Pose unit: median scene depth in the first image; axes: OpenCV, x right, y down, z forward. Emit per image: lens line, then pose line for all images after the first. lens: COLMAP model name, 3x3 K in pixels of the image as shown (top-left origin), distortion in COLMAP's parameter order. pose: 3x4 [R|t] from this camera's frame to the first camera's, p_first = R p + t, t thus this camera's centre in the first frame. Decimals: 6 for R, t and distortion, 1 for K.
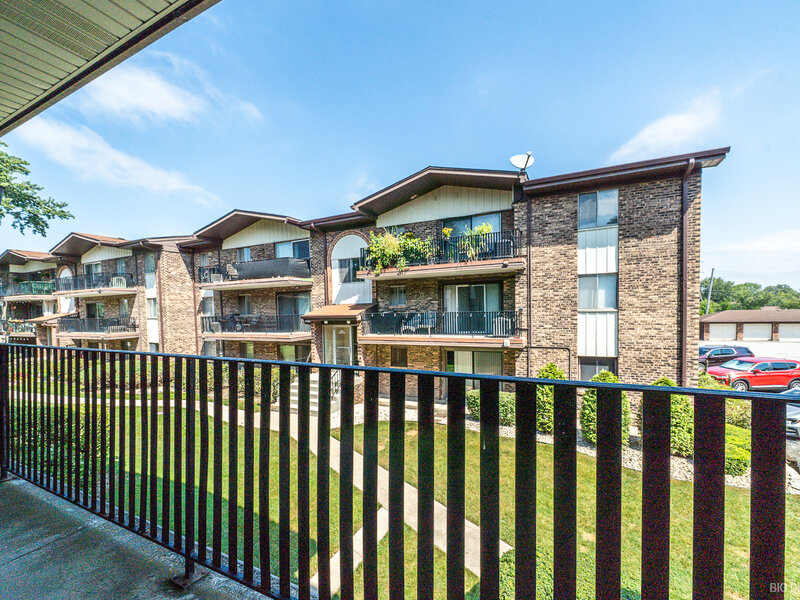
lens RADIAL K [[338.6, 0, 433.6], [0, 338.6, 323.7], [0, 0, 1]] dist [-0.004129, 0.000296]
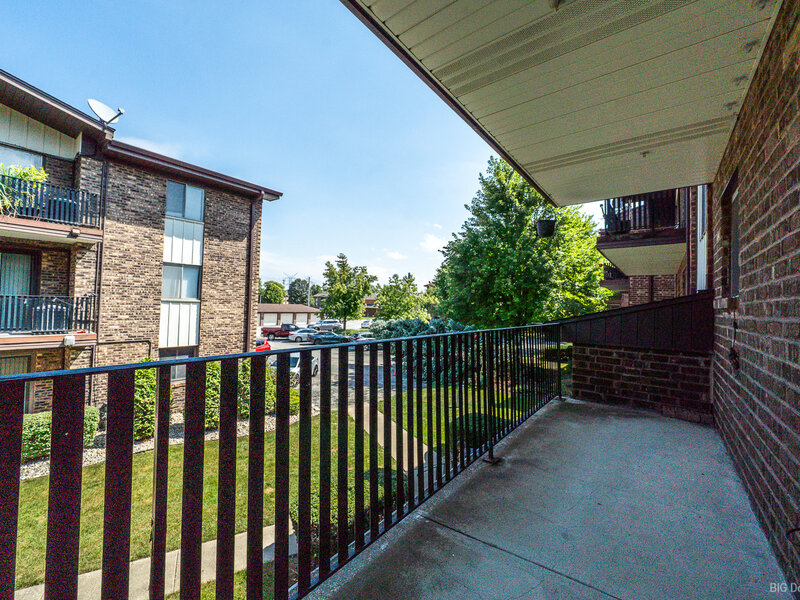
lens RADIAL K [[338.6, 0, 399.1], [0, 338.6, 294.6], [0, 0, 1]] dist [-0.004129, 0.000296]
pose [[0.225837, 0.053227, 0.972710, -0.349127], [0.006417, 0.998403, -0.056122, 0.004290], [-0.974144, 0.018916, 0.225135, 0.146614]]
